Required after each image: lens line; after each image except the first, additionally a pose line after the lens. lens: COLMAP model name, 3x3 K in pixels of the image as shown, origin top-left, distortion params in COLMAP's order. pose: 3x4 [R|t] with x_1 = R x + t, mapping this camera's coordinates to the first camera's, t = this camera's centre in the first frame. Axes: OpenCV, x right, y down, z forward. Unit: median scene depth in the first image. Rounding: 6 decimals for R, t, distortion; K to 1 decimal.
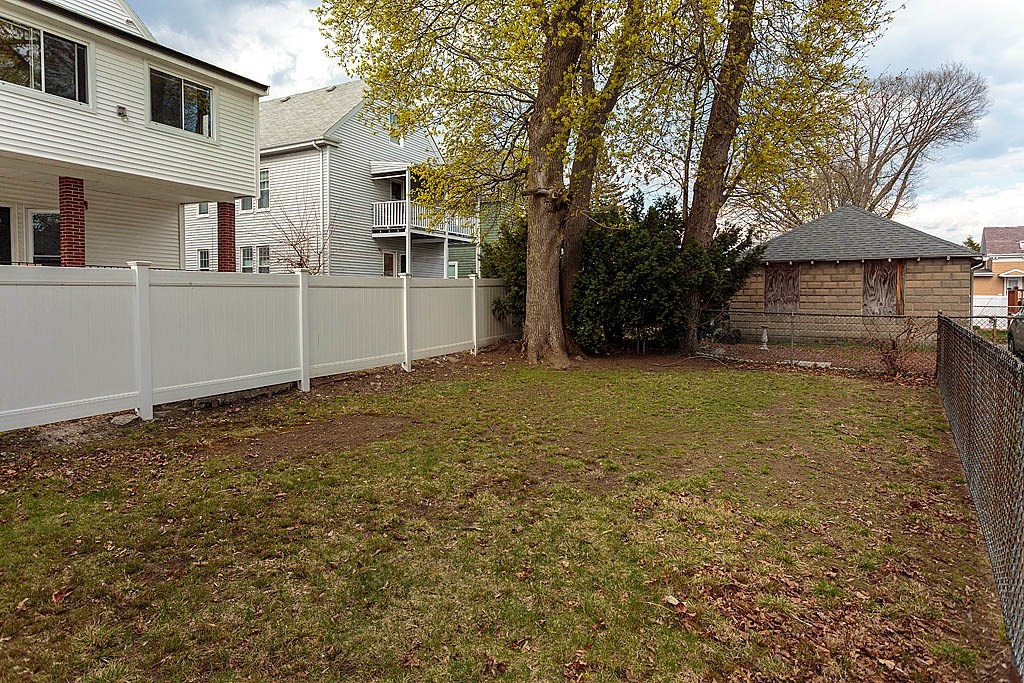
lens RADIAL K [[569.7, 0, 507.2], [0, 569.7, 318.8], [0, 0, 1]] dist [-0.017294, 0.010697]
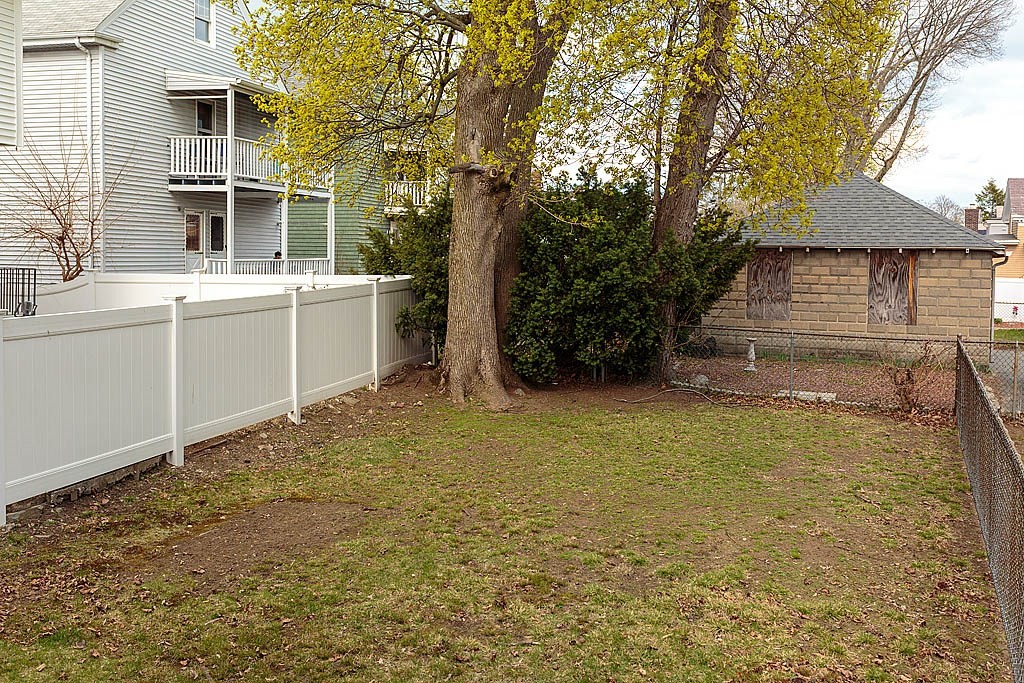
lens RADIAL K [[929.6, 0, 512.3], [0, 929.6, 288.1], [0, 0, 1]] dist [0.002030, 0.005709]
pose [[0.977903, 0.000802, 0.209058, -0.153501], [-0.002893, 0.999949, 0.009695, -0.087920], [-0.209039, -0.010085, 0.977855, -0.186063]]
